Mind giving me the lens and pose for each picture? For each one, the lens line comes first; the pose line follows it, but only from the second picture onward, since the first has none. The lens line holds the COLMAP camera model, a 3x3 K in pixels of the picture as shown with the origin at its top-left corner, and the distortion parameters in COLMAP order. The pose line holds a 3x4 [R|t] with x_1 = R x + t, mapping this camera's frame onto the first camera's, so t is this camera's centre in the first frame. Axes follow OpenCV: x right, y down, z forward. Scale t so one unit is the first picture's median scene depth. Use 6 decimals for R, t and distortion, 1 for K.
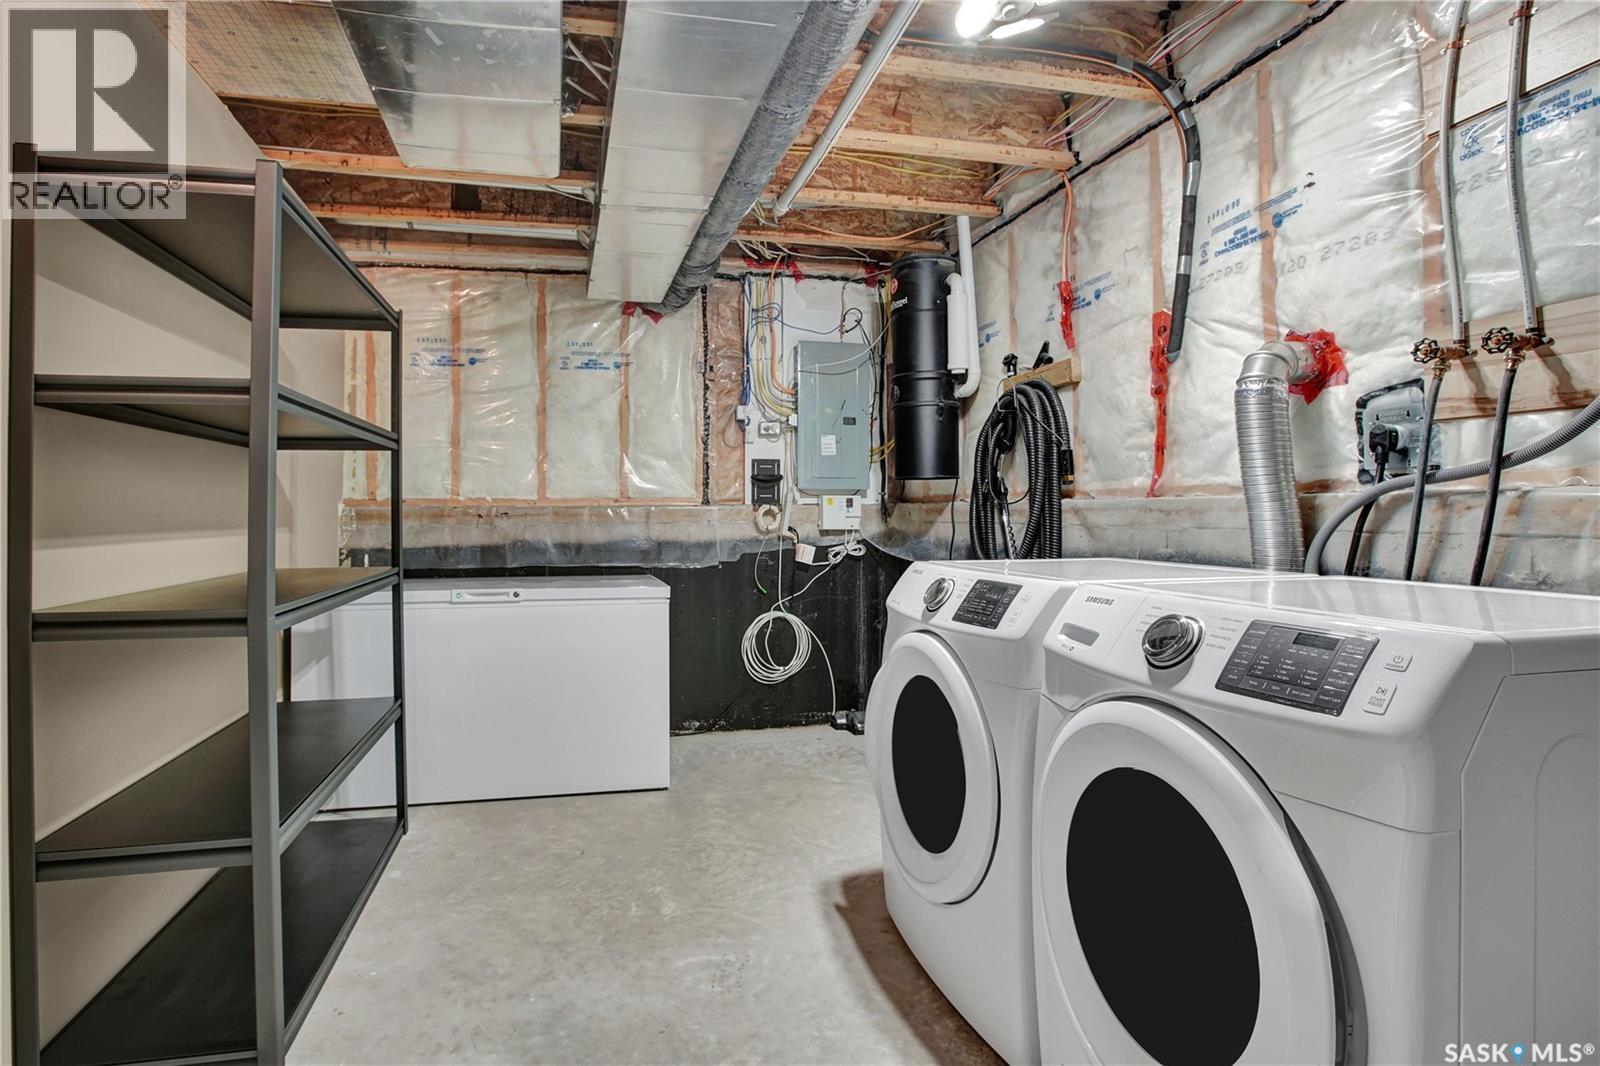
lens RADIAL K [[776.8, 0, 739.7], [0, 776.8, 535.7], [0, 0, 1]] dist [-0.000558, -0.000223]
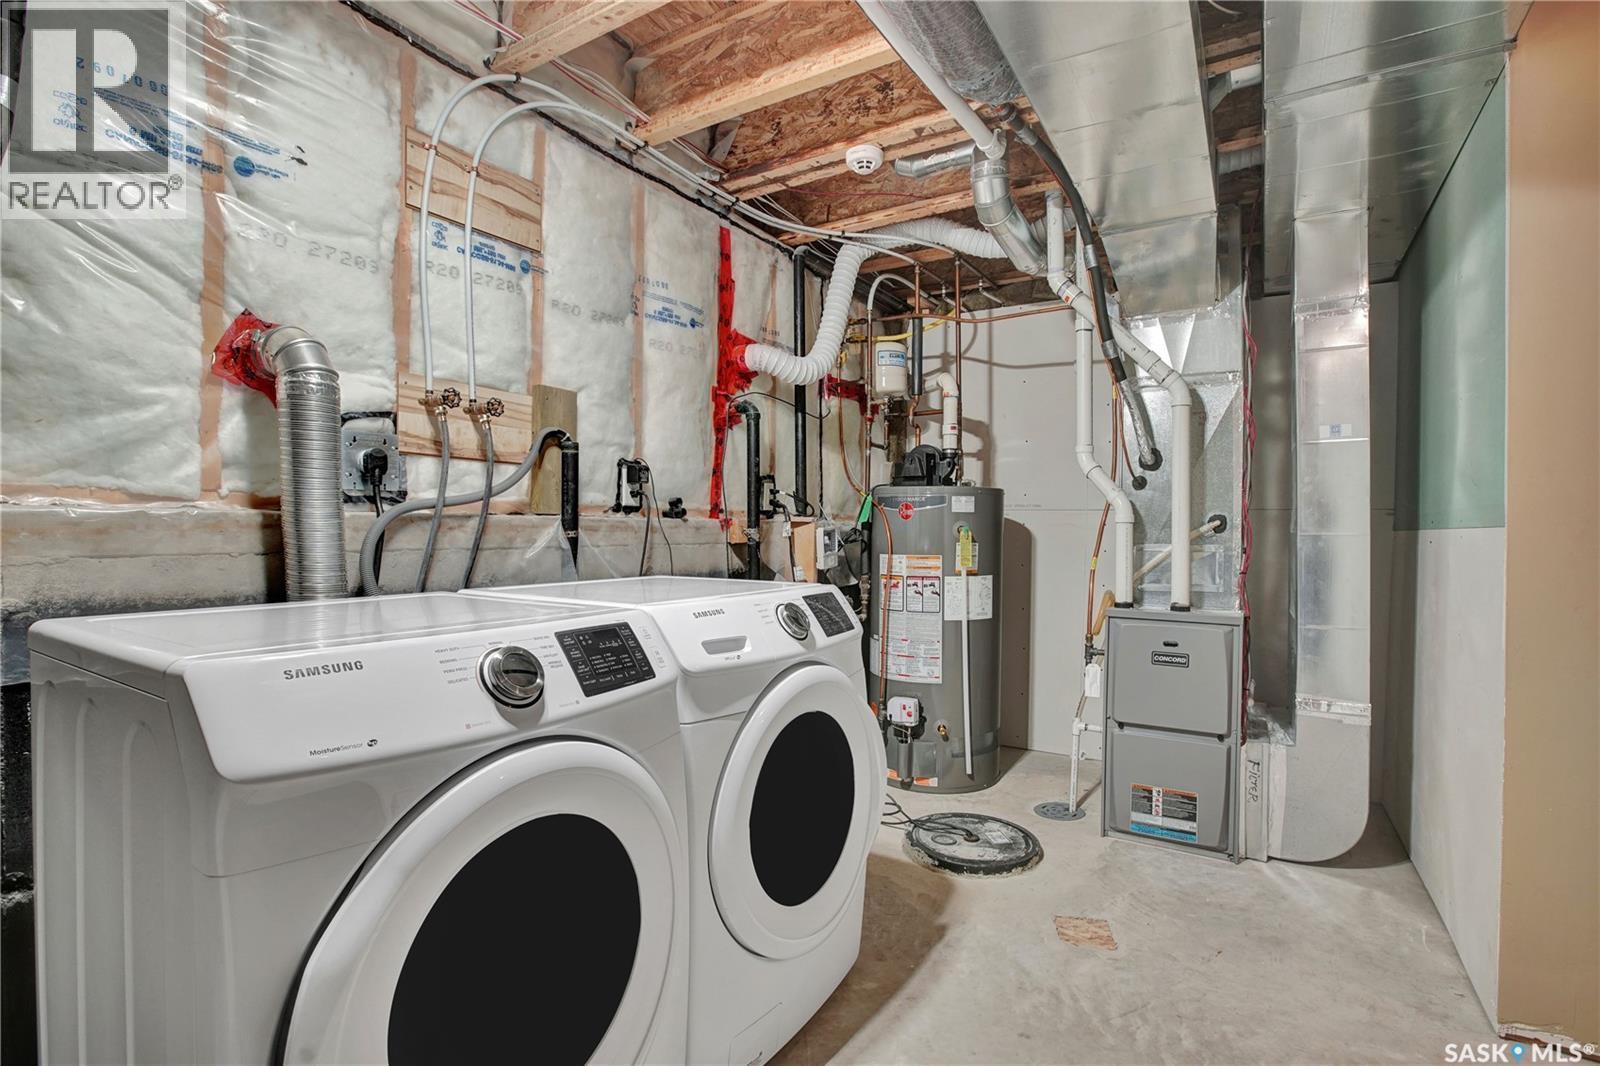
lens RADIAL K [[776.8, 0, 739.7], [0, 776.8, 535.7], [0, 0, 1]] dist [-0.000558, -0.000223]
pose [[-0.692429, -0.003585, 0.721477, -0.281984], [0.025360, 0.999249, 0.029304, -0.045680], [-0.721040, 0.038588, -0.691818, 1.434590]]
